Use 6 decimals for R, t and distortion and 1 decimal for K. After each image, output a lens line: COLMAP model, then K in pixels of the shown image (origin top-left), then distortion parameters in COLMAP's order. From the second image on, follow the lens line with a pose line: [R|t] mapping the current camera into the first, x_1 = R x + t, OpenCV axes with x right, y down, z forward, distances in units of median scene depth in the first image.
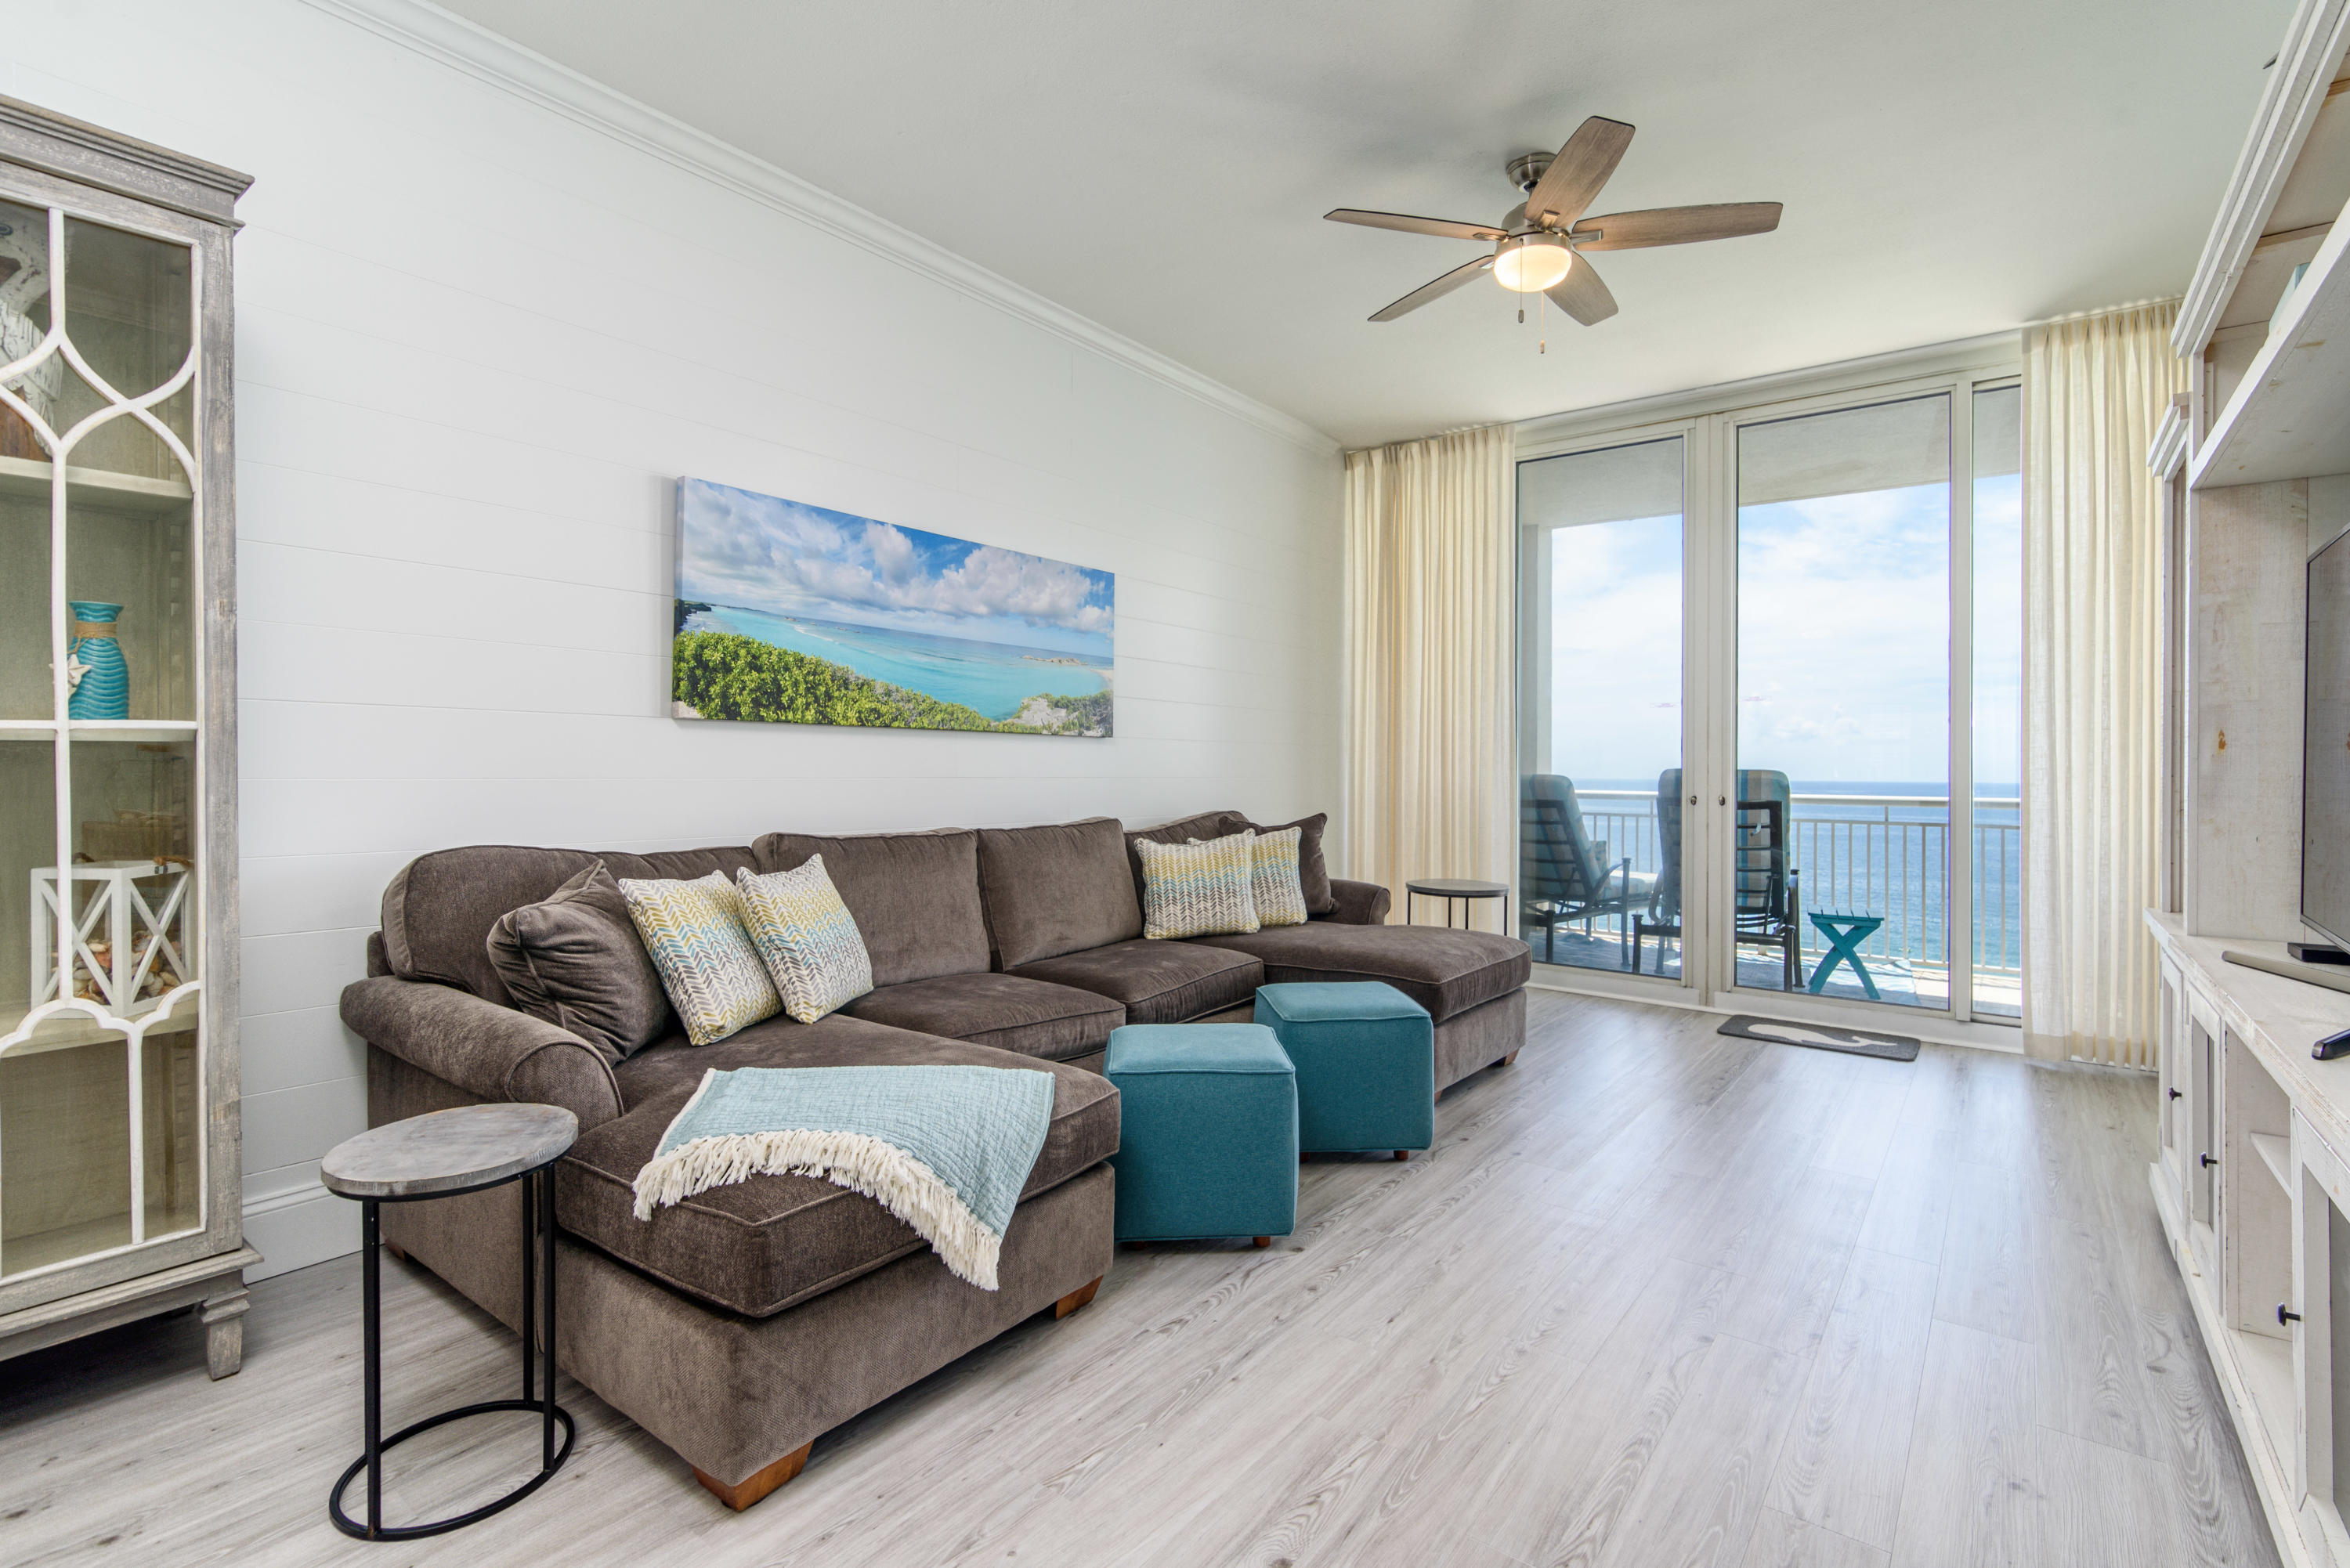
lens RADIAL K [[1075.6, 0, 1209.7], [0, 1075.6, 753.0], [0, 0, 1]] dist [-0.004094, 0.000917]
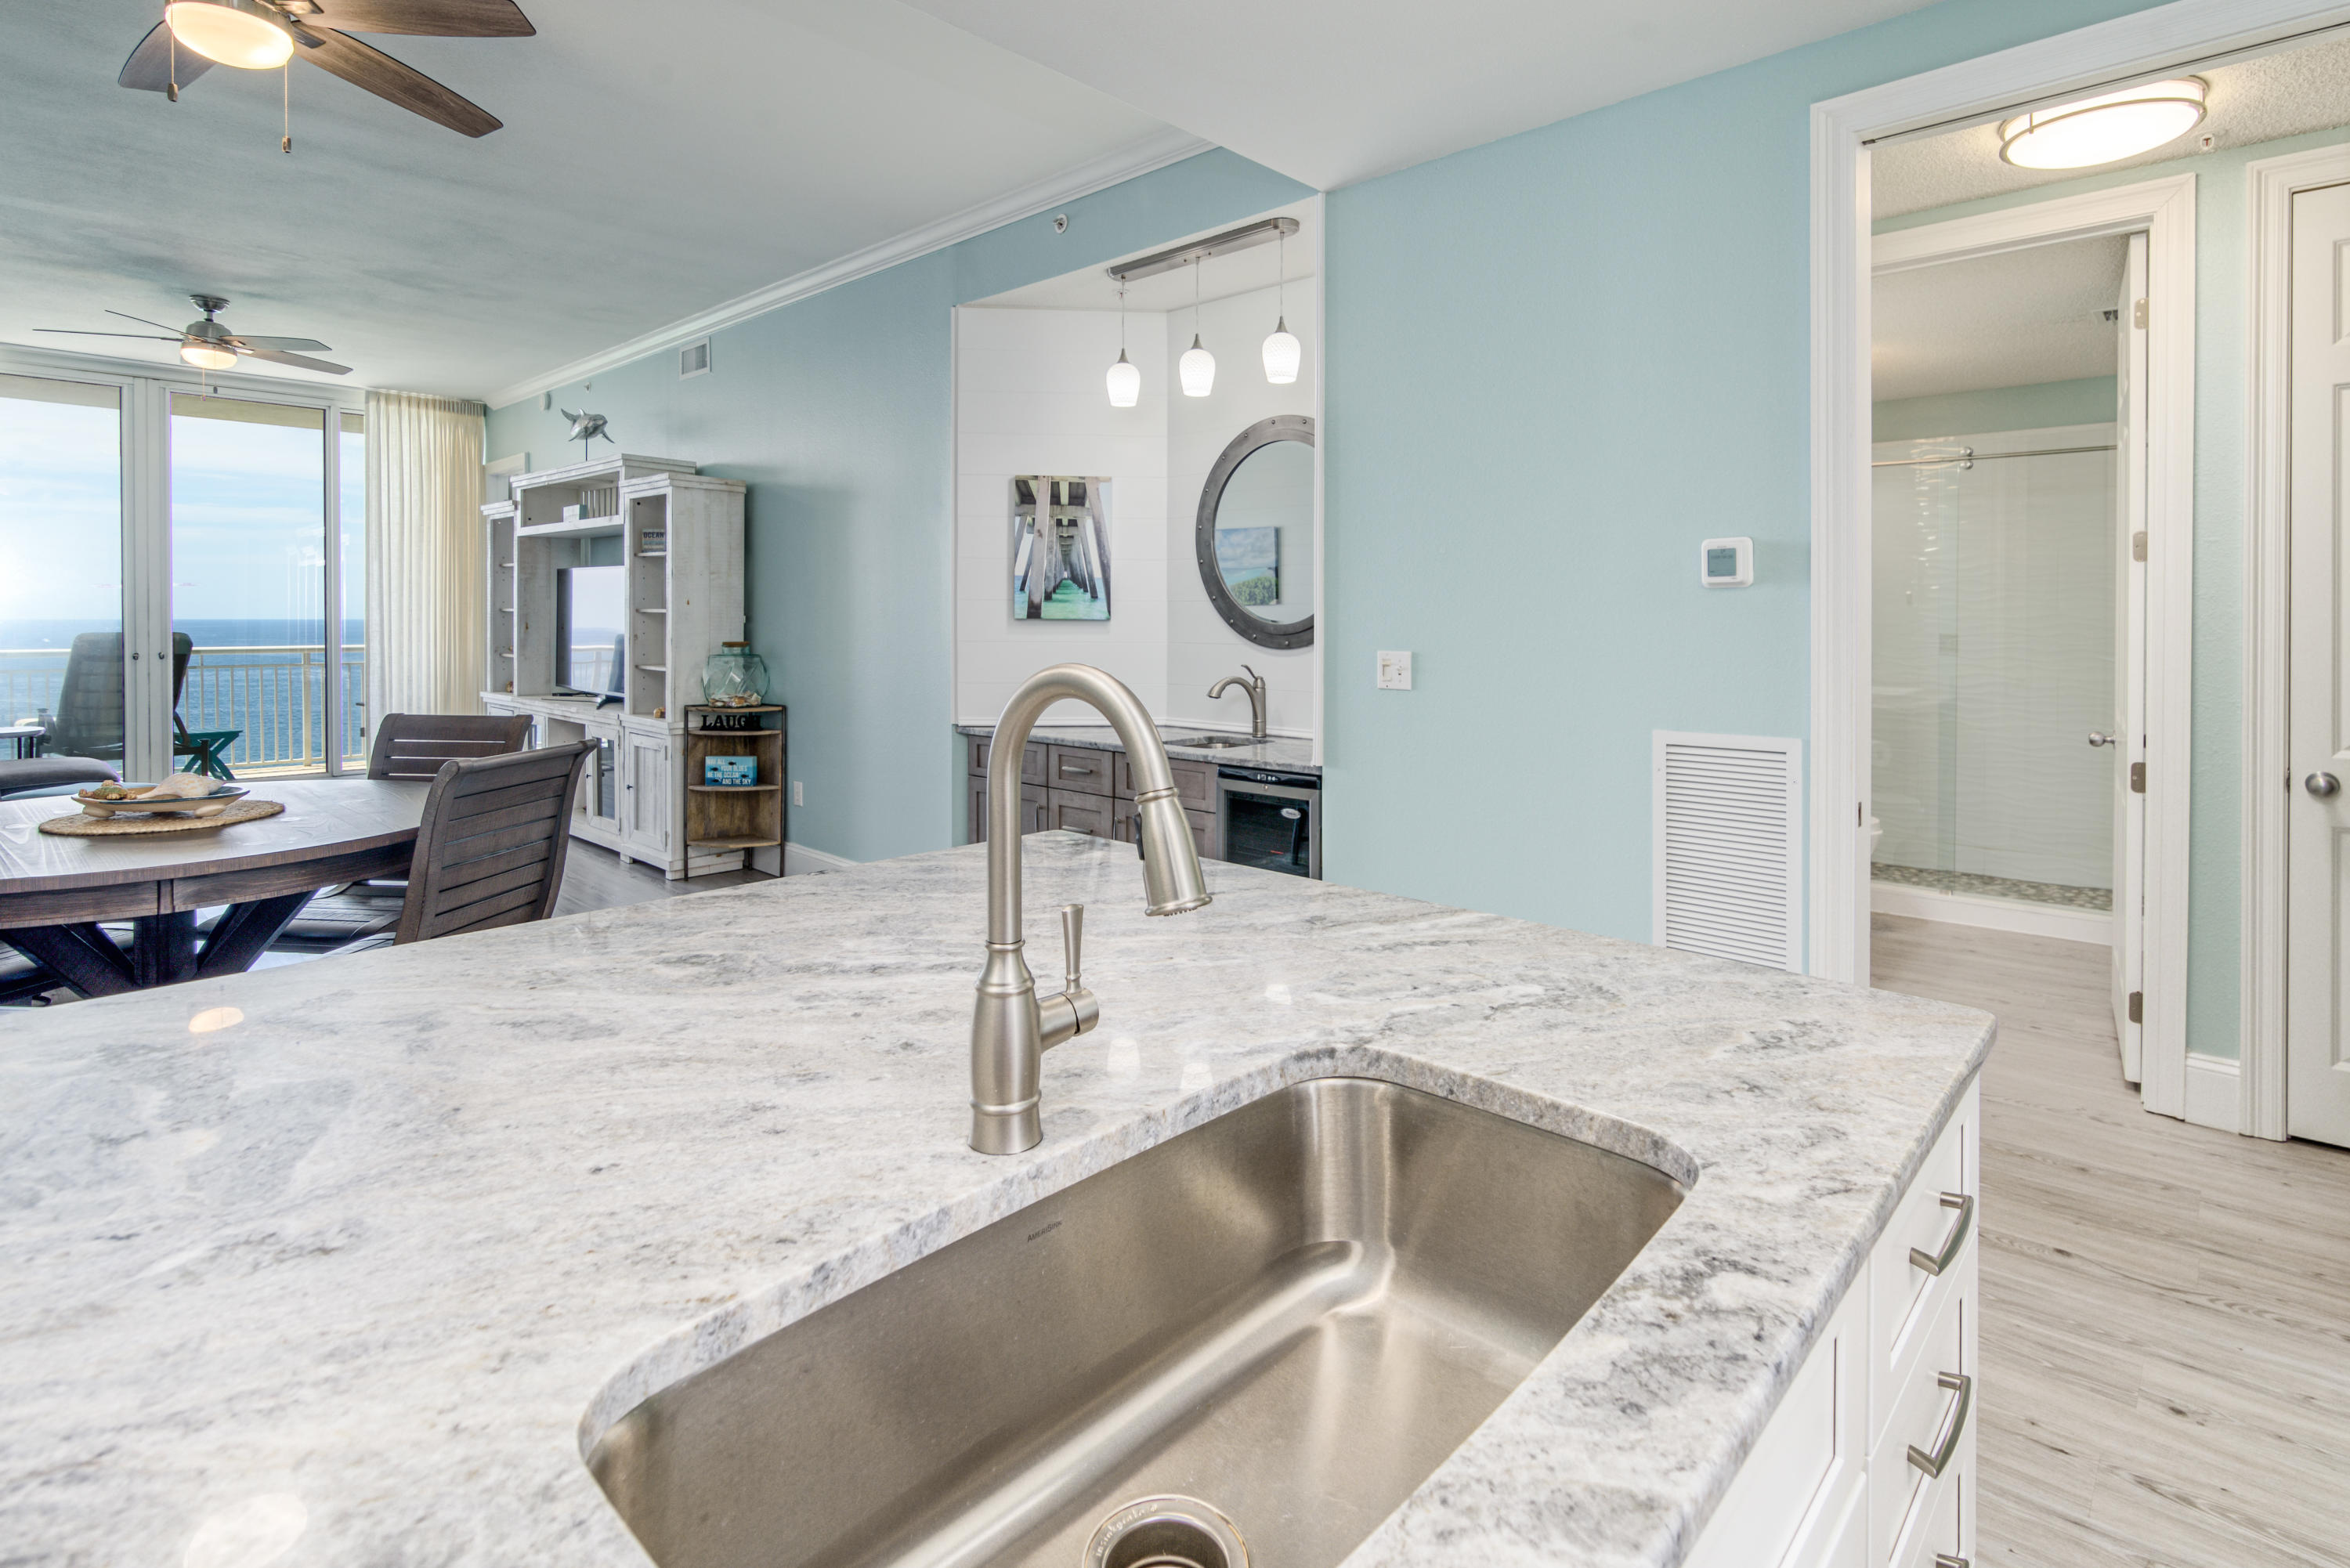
lens RADIAL K [[1170.9, 0, 1193.4], [0, 1170.9, 630.1], [0, 0, 1]] dist [0.001106, 0.000055]
pose [[0.109769, -0.020553, 0.993745, -0.888366], [-0.016830, 0.999604, 0.022533, -0.046842], [-0.993815, -0.019199, 0.109380, -0.509891]]
